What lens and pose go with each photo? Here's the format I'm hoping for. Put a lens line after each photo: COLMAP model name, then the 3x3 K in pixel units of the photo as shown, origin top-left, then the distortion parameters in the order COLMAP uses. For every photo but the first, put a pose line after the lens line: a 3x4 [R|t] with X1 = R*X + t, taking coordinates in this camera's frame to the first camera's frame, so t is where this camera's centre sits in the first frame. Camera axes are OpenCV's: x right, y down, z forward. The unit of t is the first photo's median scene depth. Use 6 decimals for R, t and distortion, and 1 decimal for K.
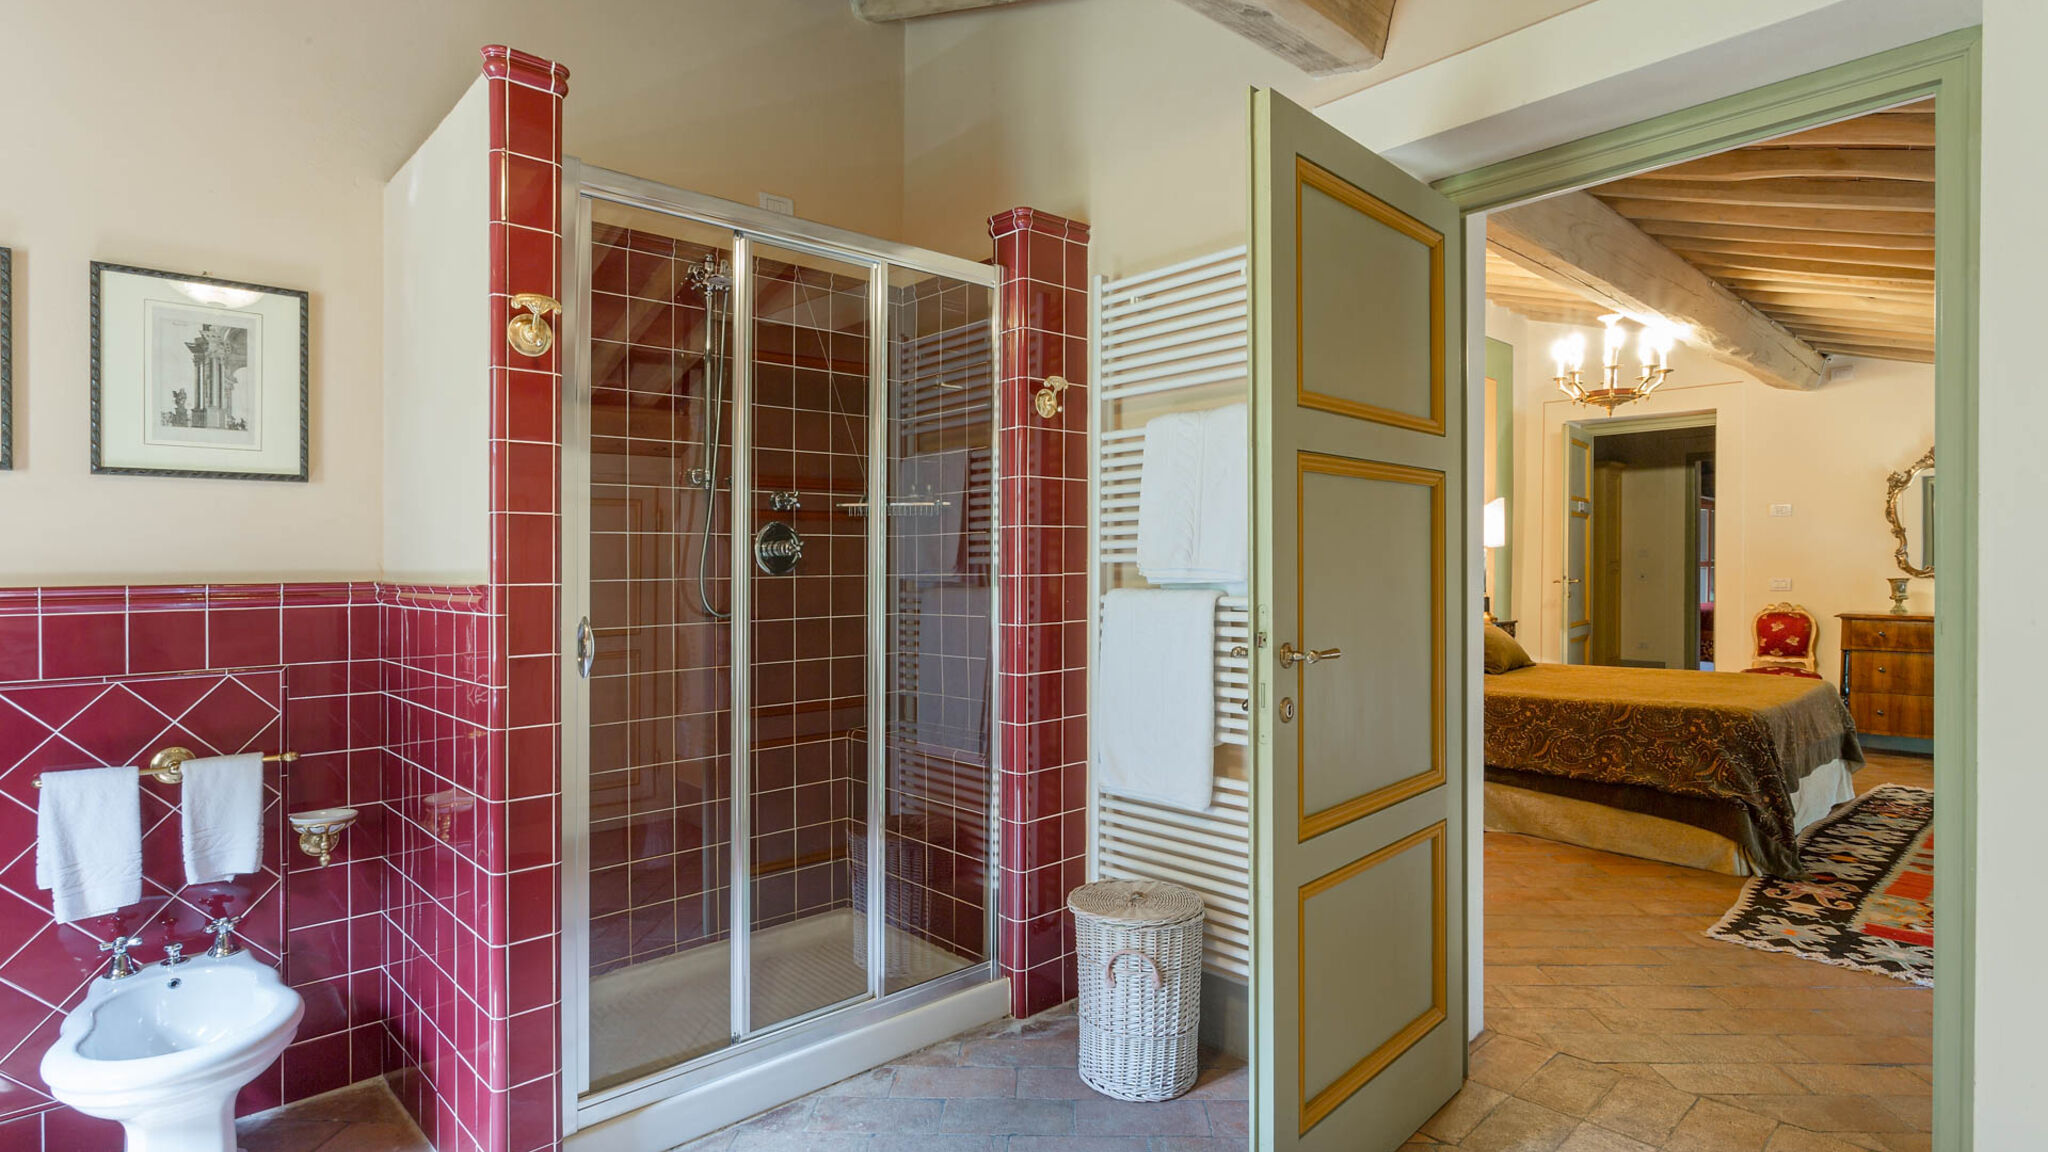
lens RADIAL K [[1017.6, 0, 1019.3], [0, 1017.6, 566.6], [0, 0, 1]] dist [-0.020992, 0.014393]
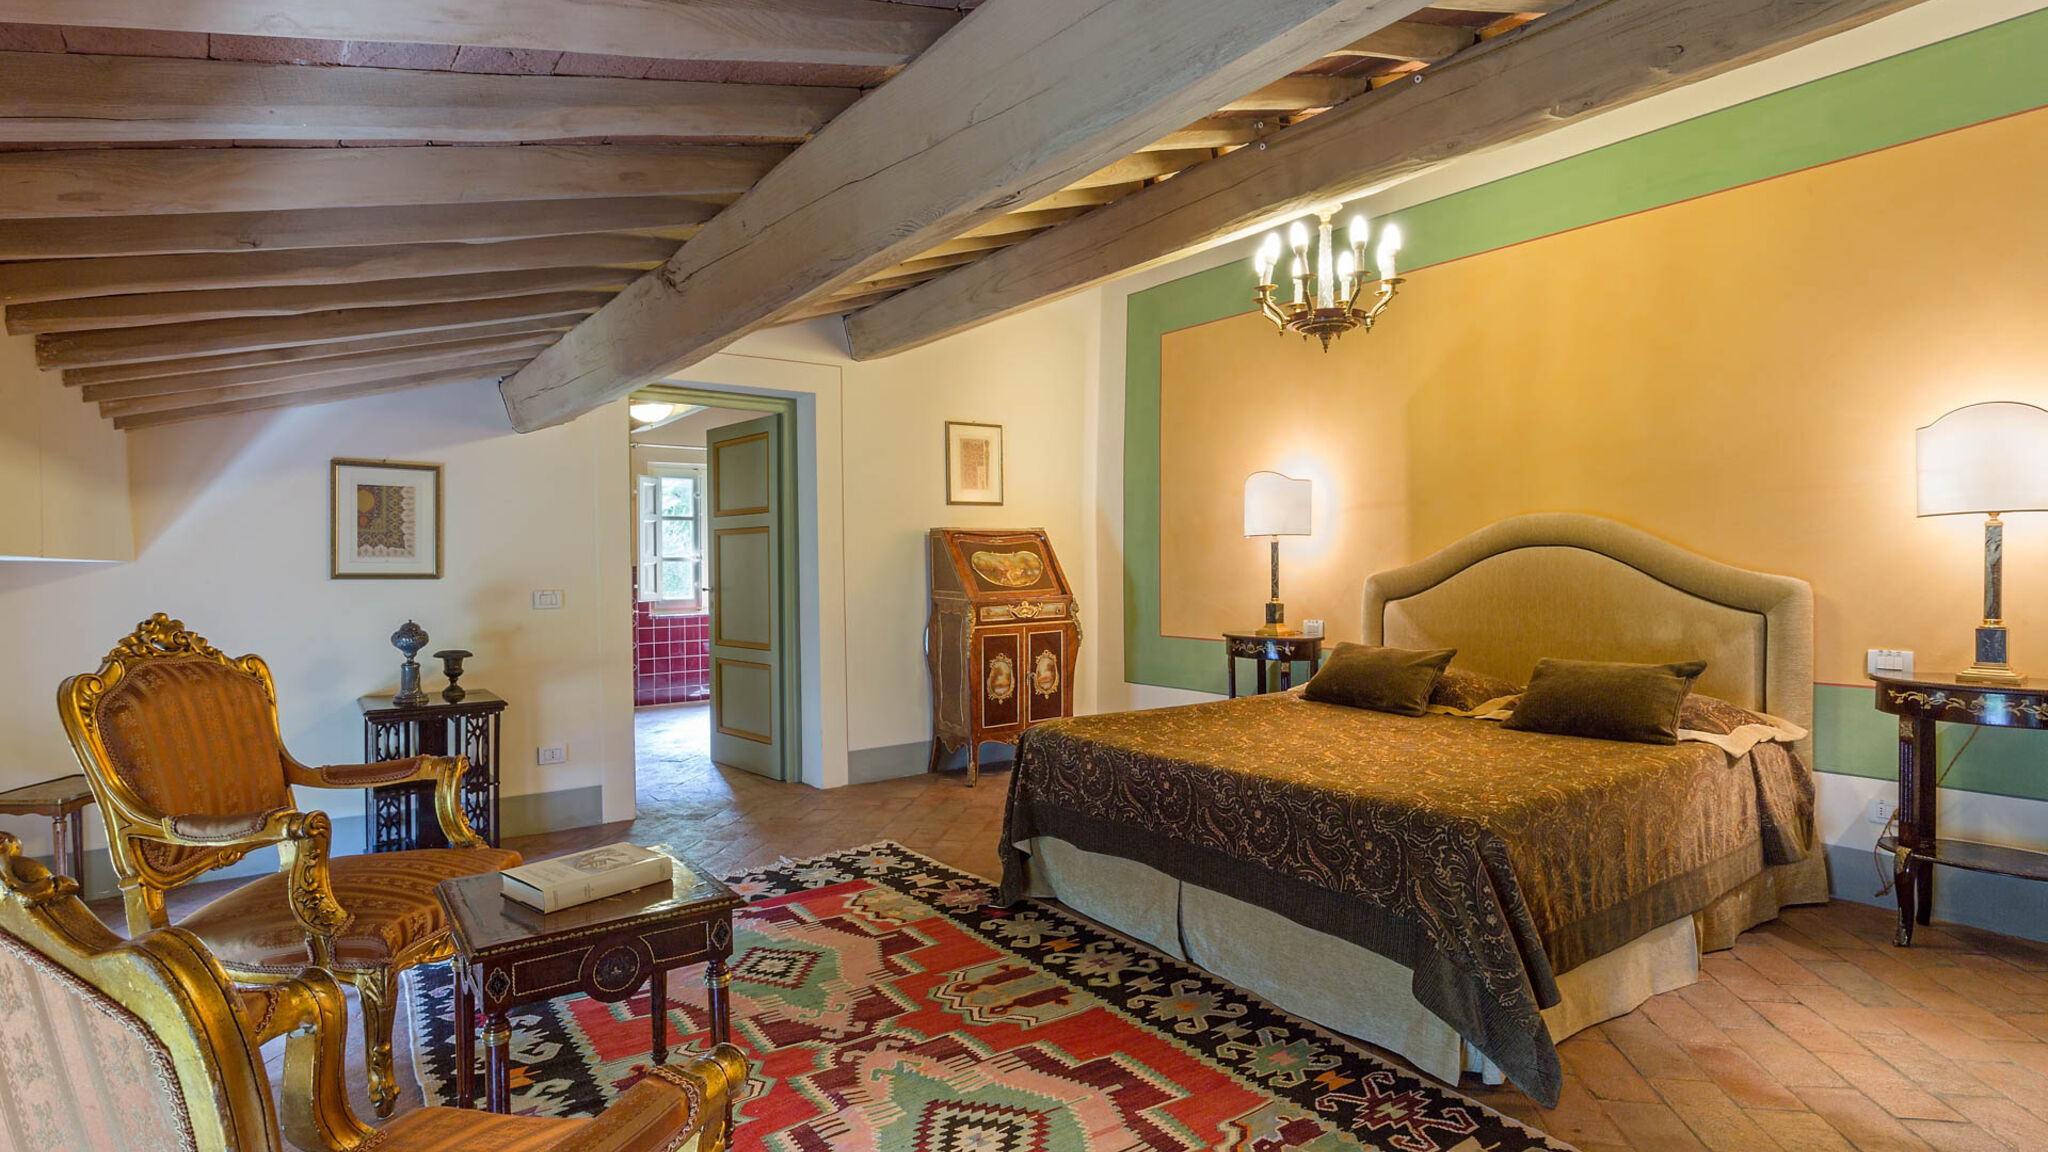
lens RADIAL K [[1017.6, 0, 1019.3], [0, 1017.6, 566.6], [0, 0, 1]] dist [-0.020992, 0.014393]
pose [[-0.110816, 0.017426, -0.993688, 2.008096], [0.010447, 0.999811, 0.016369, -0.018722], [0.993786, -0.008567, -0.110977, 1.334883]]
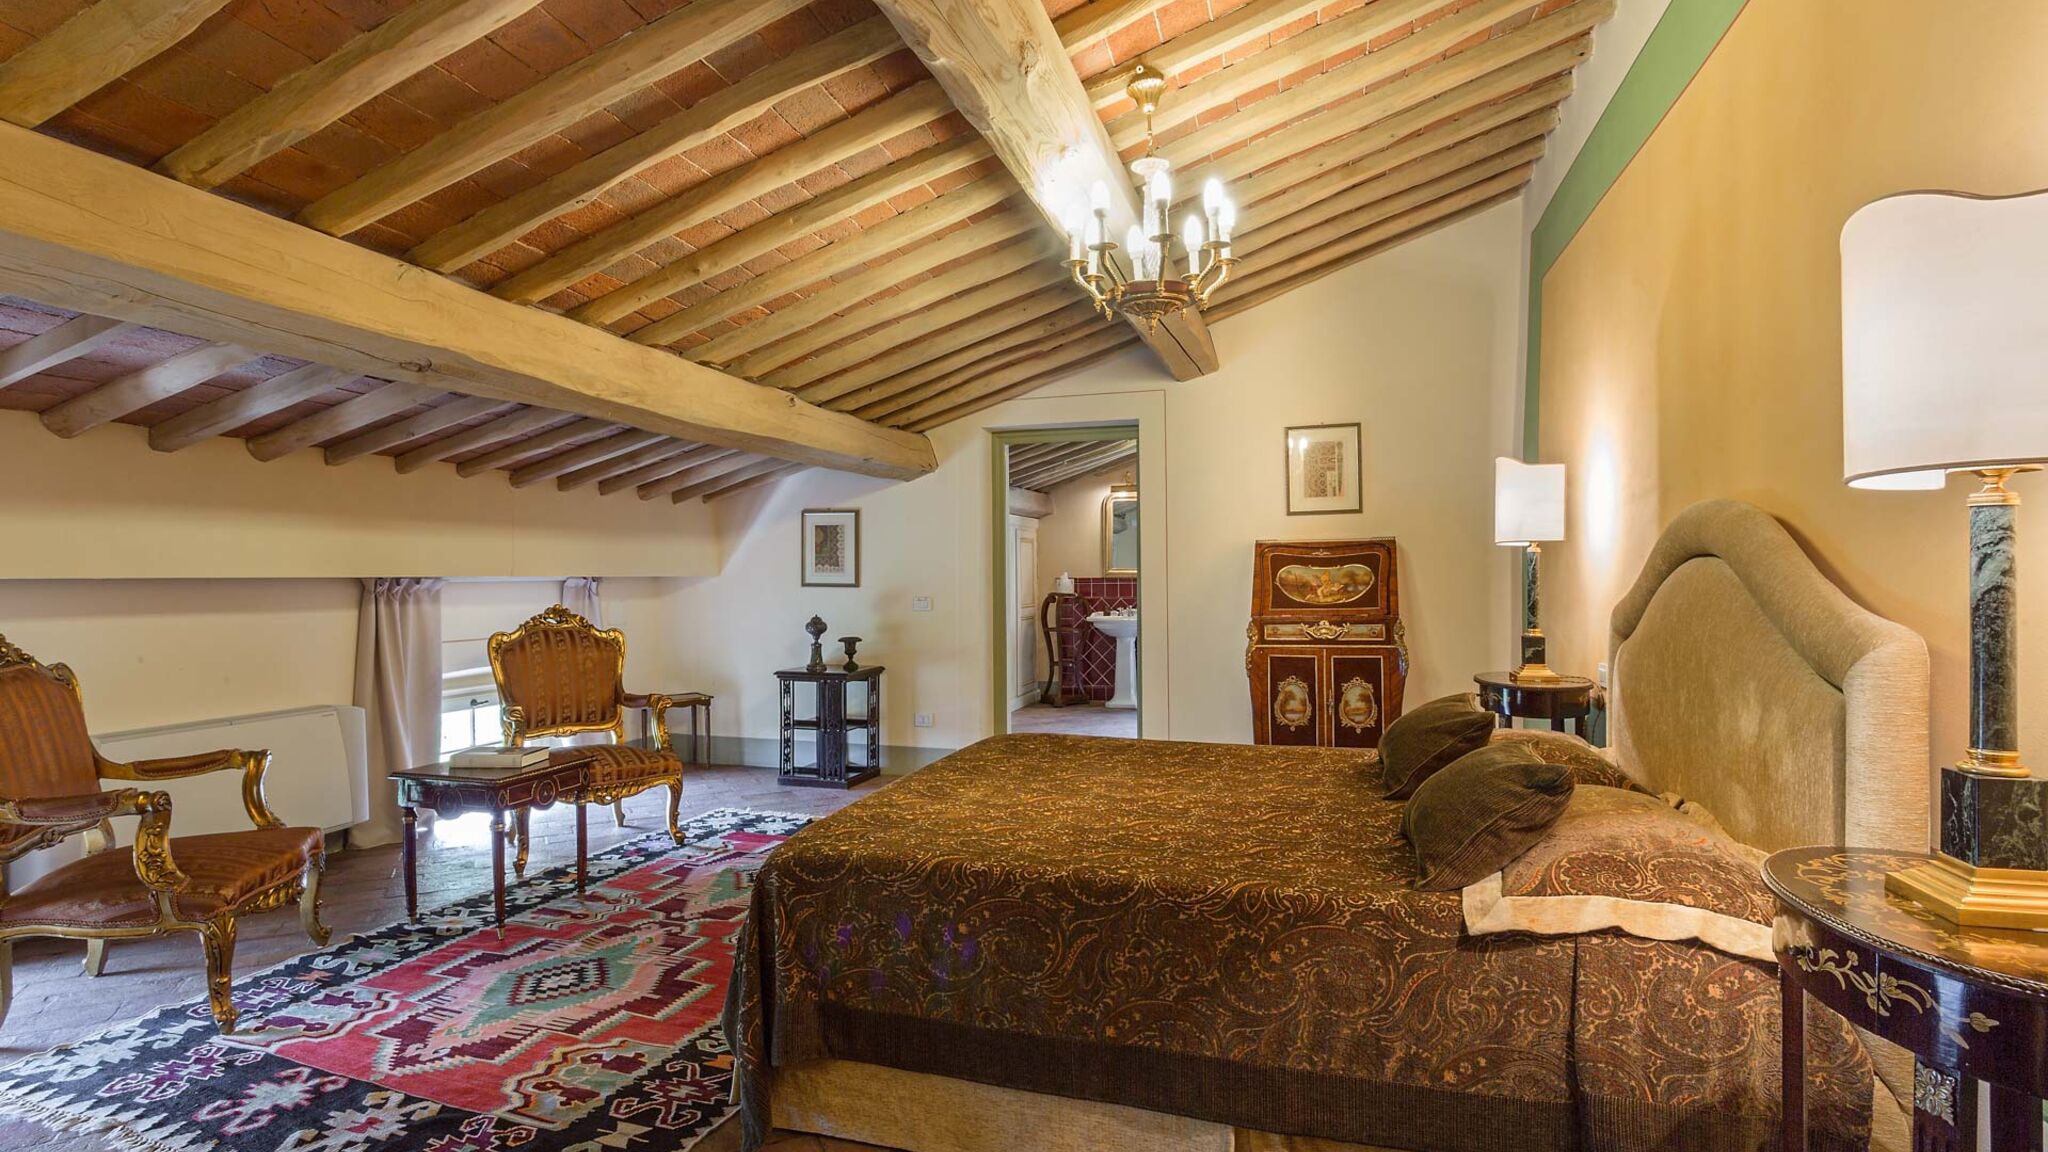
lens RADIAL K [[1017.6, 0, 1019.3], [0, 1017.6, 566.6], [0, 0, 1]] dist [-0.020992, 0.014393]
pose [[-0.869667, 0.014195, -0.493434, 1.453510], [0.017584, 0.999843, -0.002229, -0.018727], [0.493325, -0.010615, -0.869780, 2.284343]]
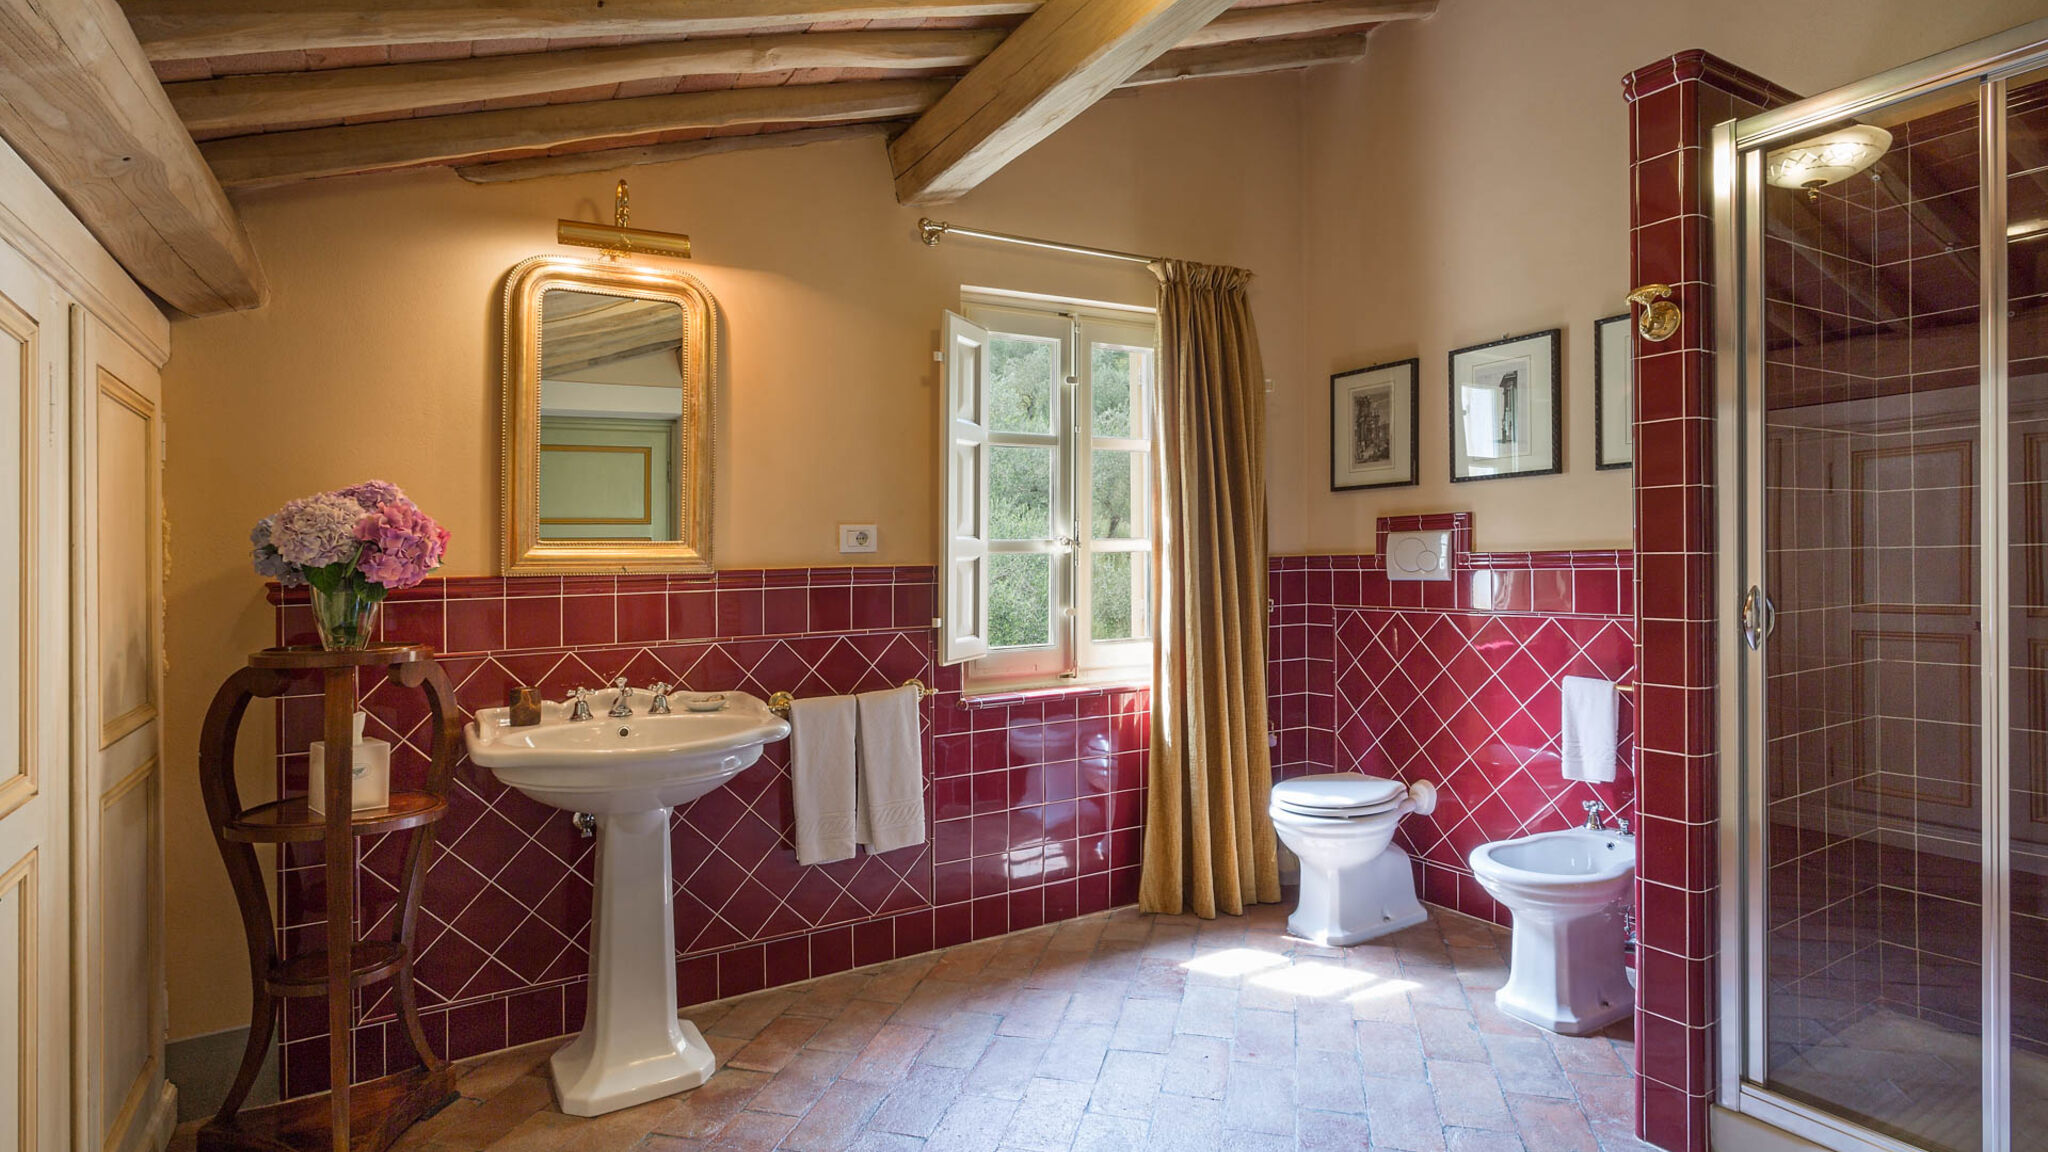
lens RADIAL K [[1069.7, 0, 1024.5], [0, 1069.7, 550.1], [0, 0, 1]] dist [-0.000184, 0.000273]
pose [[-0.228444, 0.007234, -0.973530, 0.421065], [0.015871, 0.999867, 0.003706, 0.000138], [0.973428, -0.014604, -0.228529, 0.329767]]
